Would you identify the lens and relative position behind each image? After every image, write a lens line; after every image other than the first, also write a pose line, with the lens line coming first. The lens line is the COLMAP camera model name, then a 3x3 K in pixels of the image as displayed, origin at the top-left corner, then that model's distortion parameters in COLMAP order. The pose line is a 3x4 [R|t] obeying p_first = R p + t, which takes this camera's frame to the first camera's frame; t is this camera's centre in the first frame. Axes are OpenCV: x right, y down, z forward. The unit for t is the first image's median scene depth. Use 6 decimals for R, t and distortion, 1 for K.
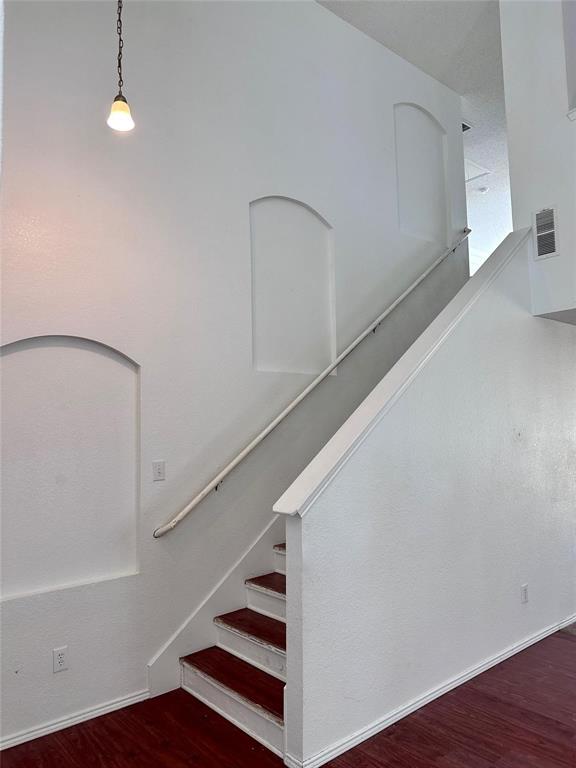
lens RADIAL K [[541.7, 0, 281.3], [0, 541.7, 384.2], [0, 0, 1]] dist [0.042838, -0.044098]
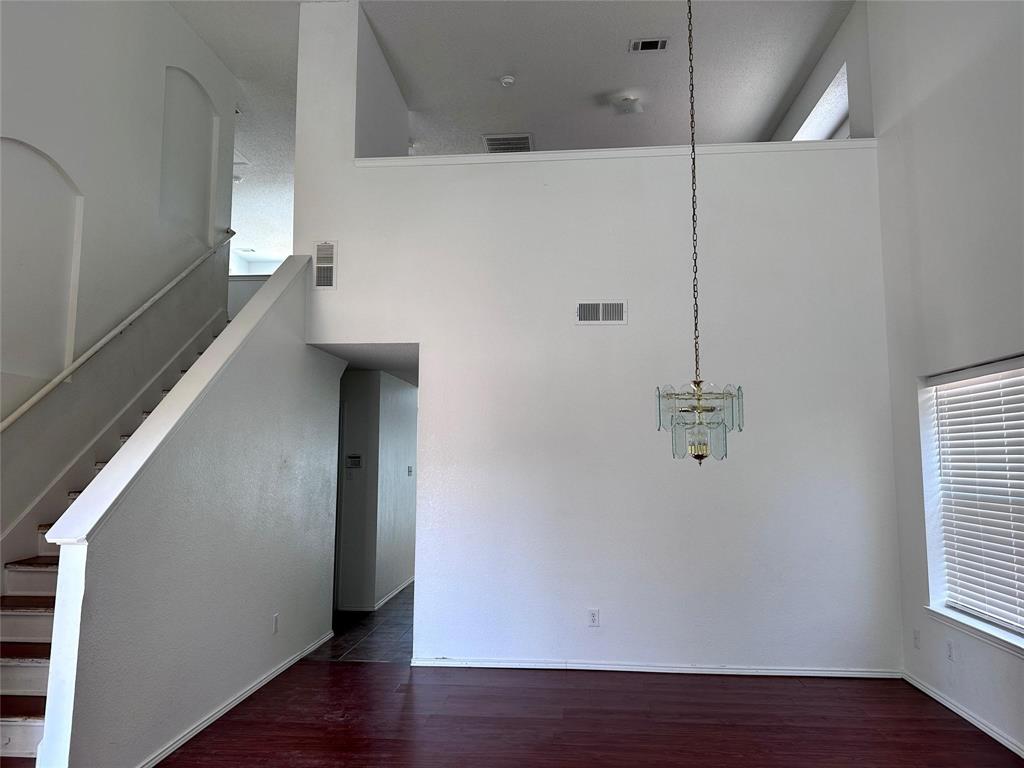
lens RADIAL K [[722.2, 0, 510.7], [0, 722.2, 382.7], [0, 0, 1]] dist [0.042838, -0.044098]
pose [[0.697773, 0.097625, 0.709636, -0.216522], [-0.071760, 0.995213, -0.066352, 0.007641], [-0.712716, -0.004625, 0.701438, -0.203492]]
